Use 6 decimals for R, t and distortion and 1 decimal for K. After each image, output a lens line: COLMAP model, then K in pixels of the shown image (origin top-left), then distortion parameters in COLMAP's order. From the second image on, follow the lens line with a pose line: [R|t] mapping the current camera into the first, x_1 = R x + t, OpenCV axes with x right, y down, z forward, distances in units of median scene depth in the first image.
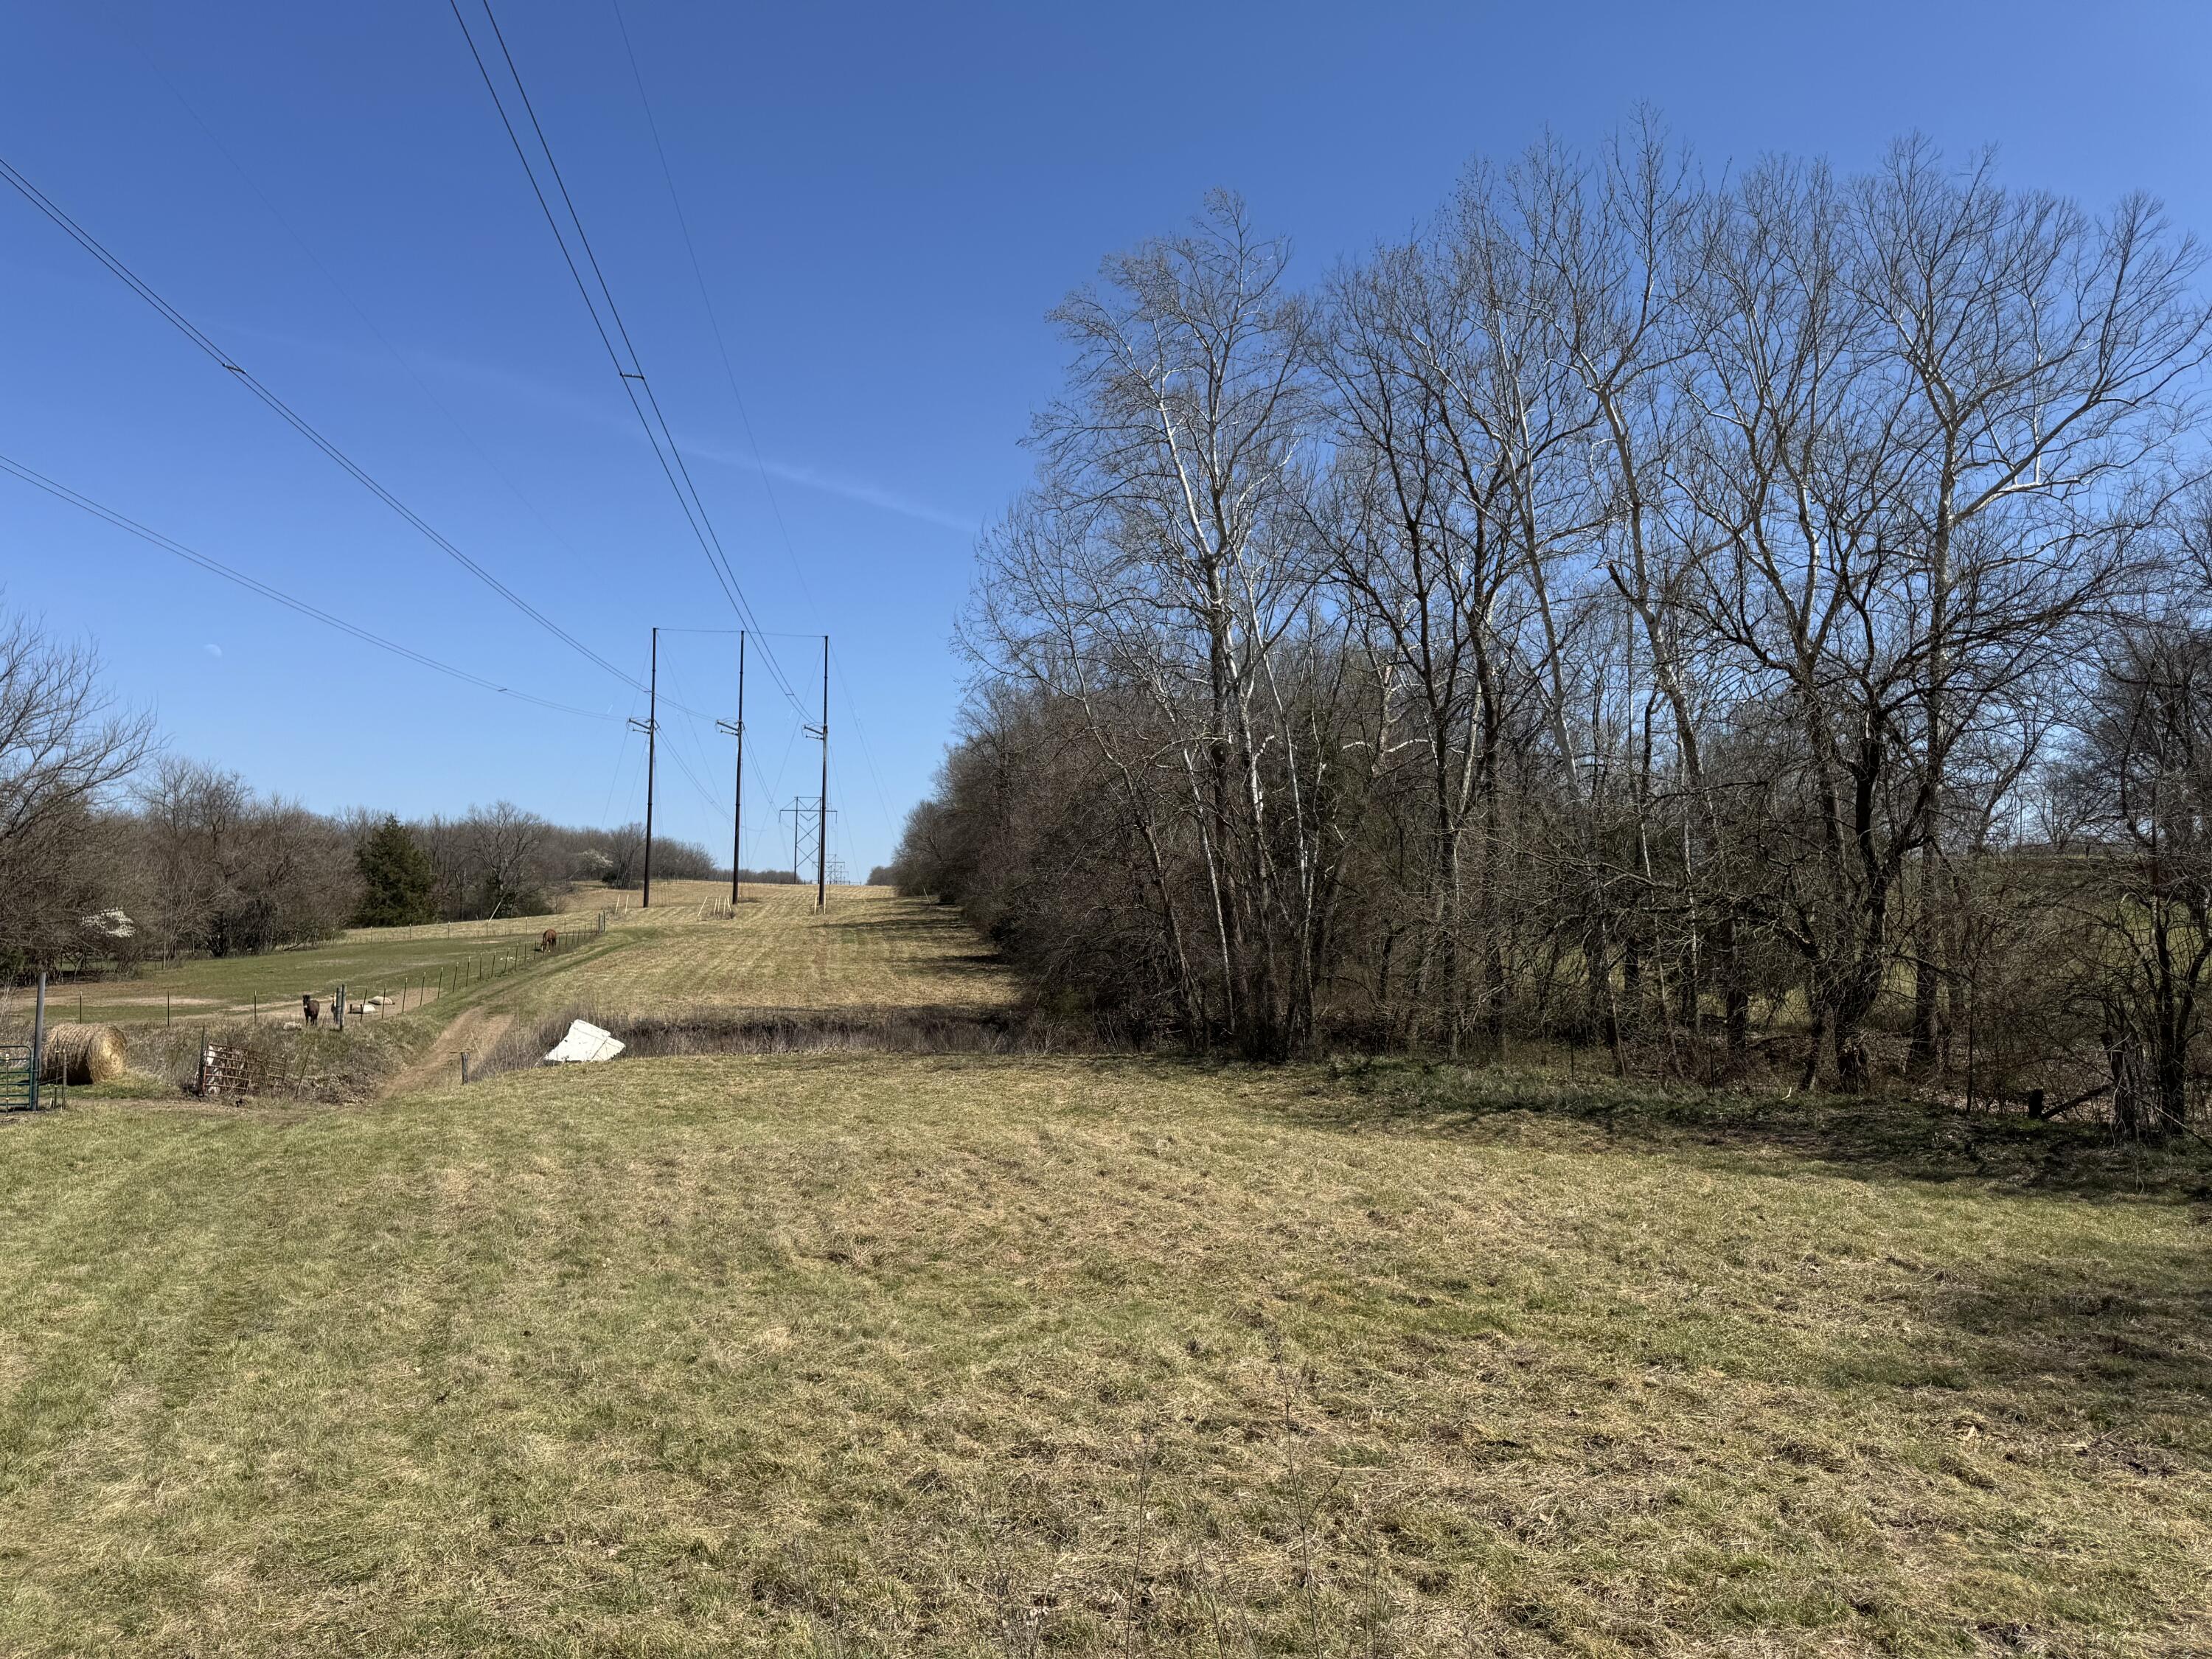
lens RADIAL K [[1534.3, 0, 1156.7], [0, 1534.3, 805.9], [0, 0, 1]] dist [0.053644, -0.062680]
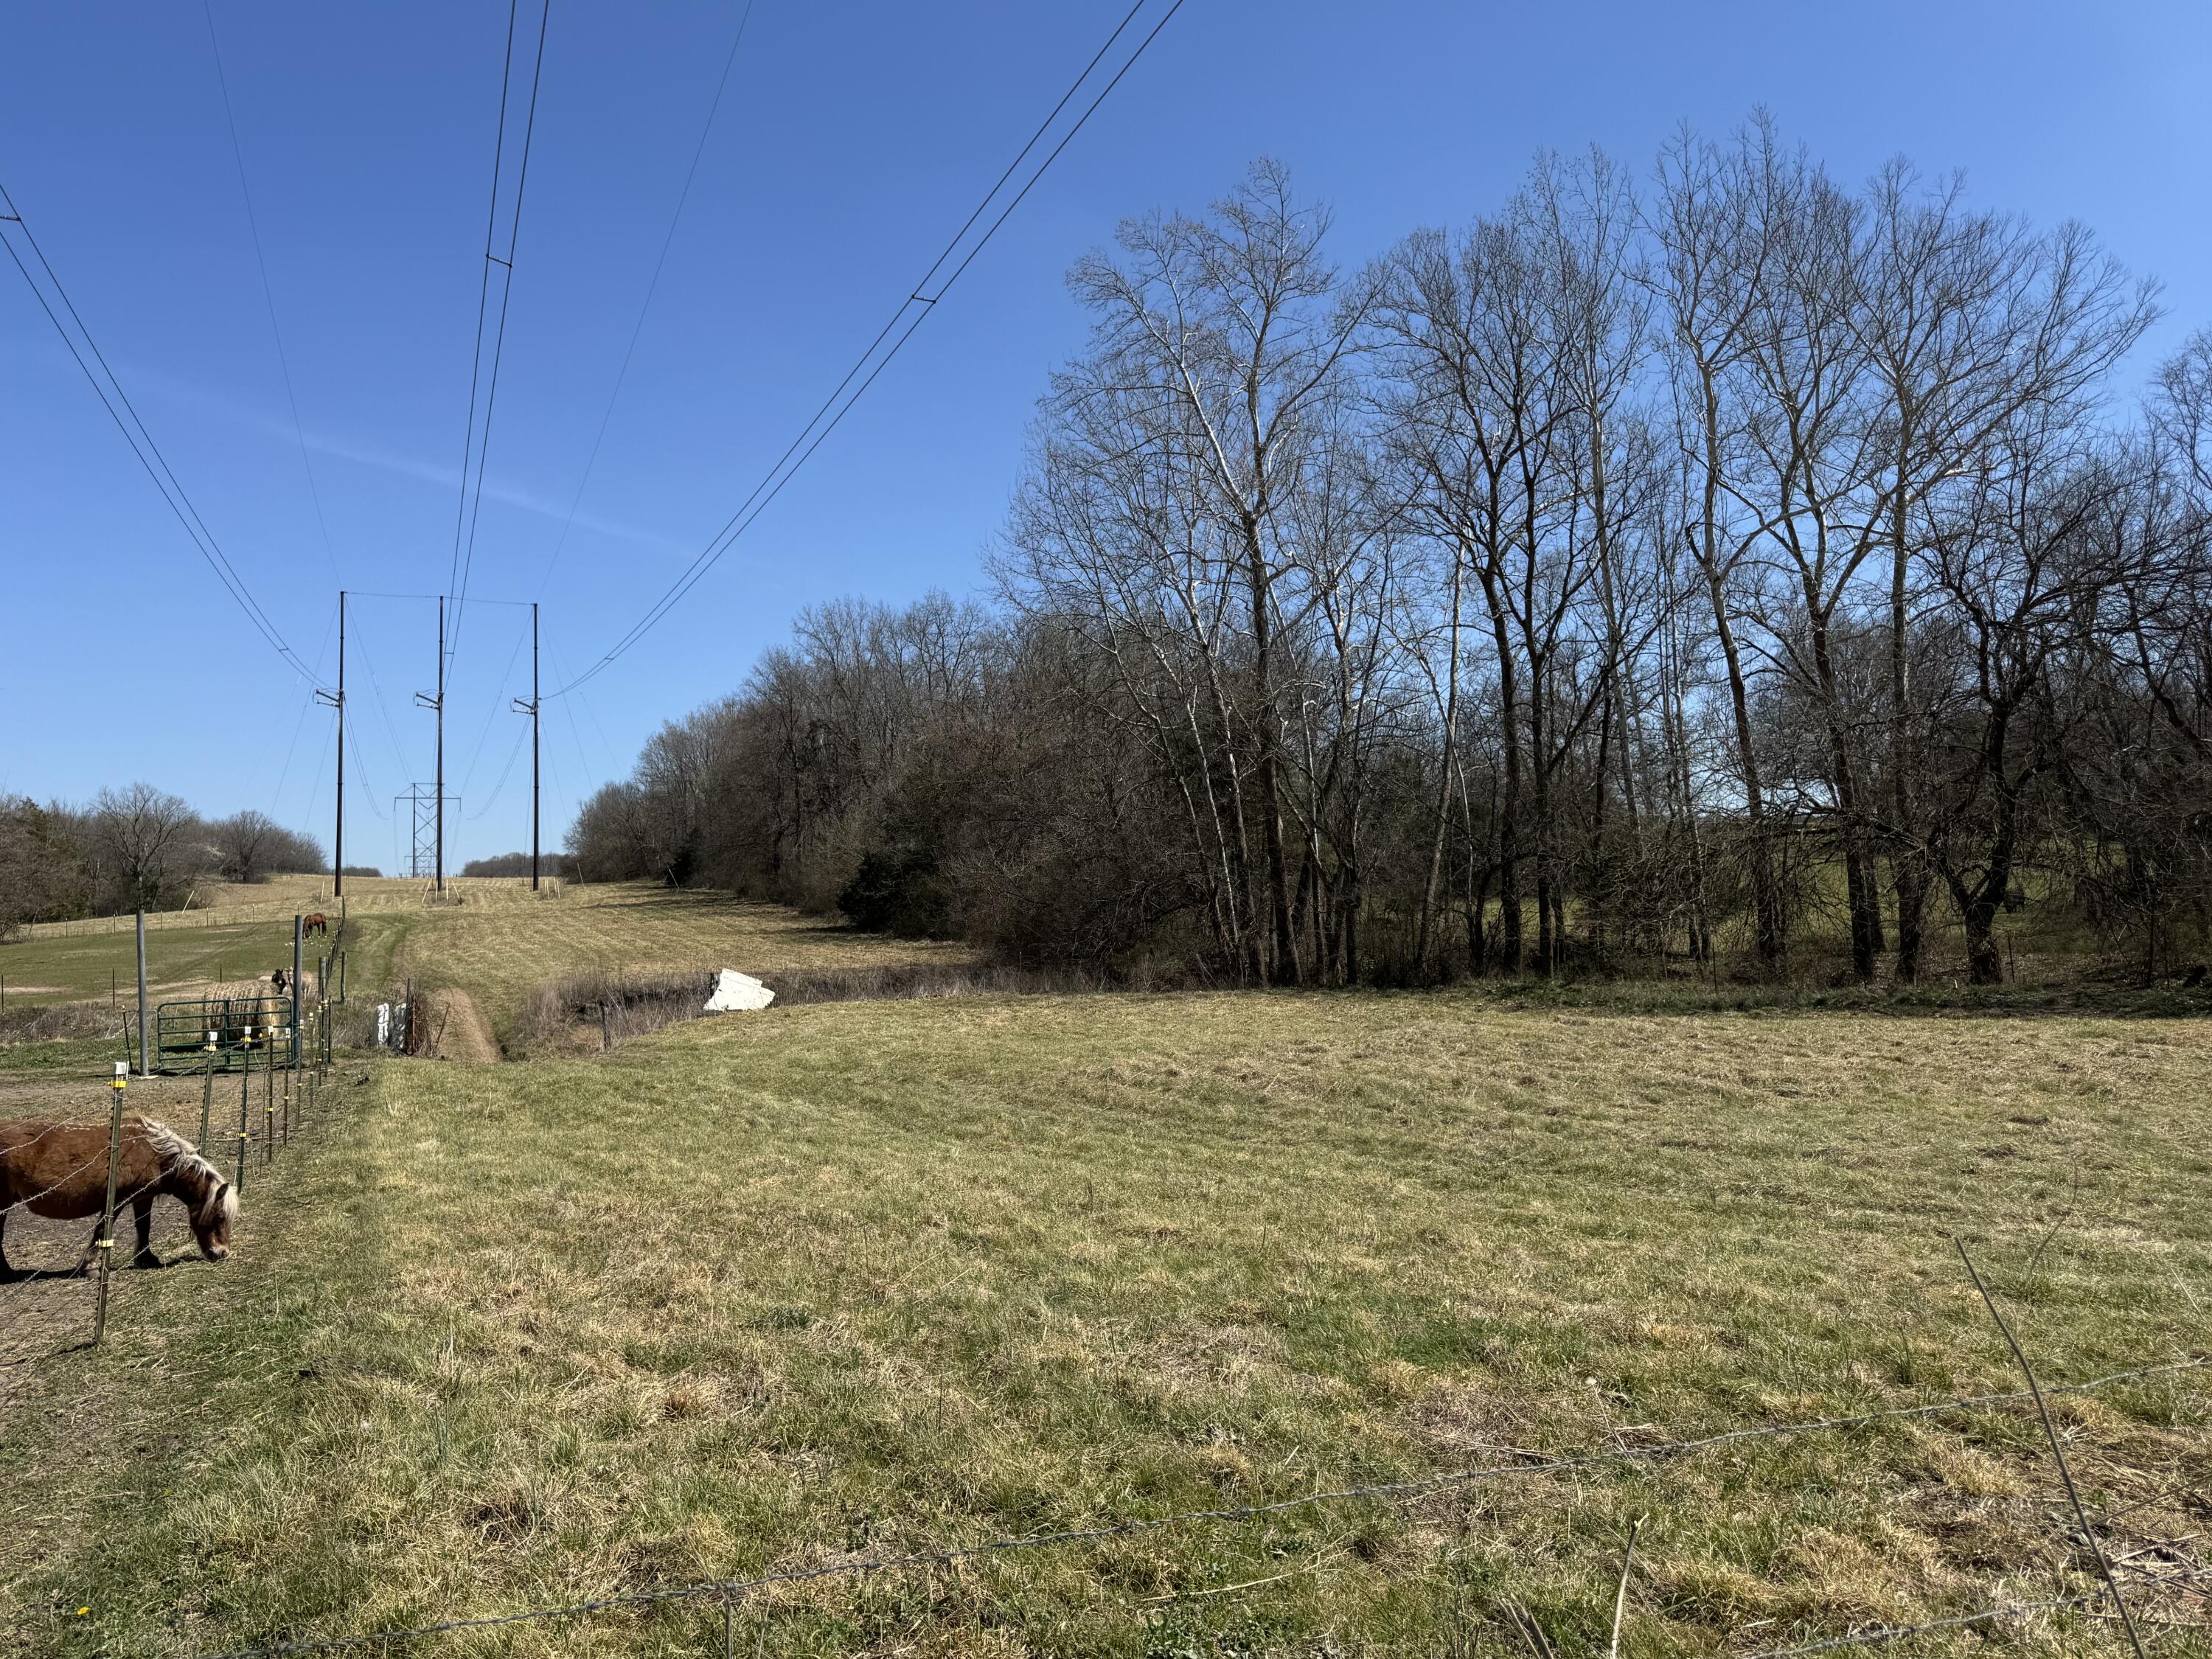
lens RADIAL K [[1534.3, 0, 1055.3], [0, 1534.3, 827.9], [0, 0, 1]] dist [0.053644, -0.062680]
pose [[0.980908, -0.012290, 0.194083, -0.146262], [0.008017, 0.999708, 0.022787, 0.011752], [-0.194307, -0.020796, 0.980720, 0.004465]]
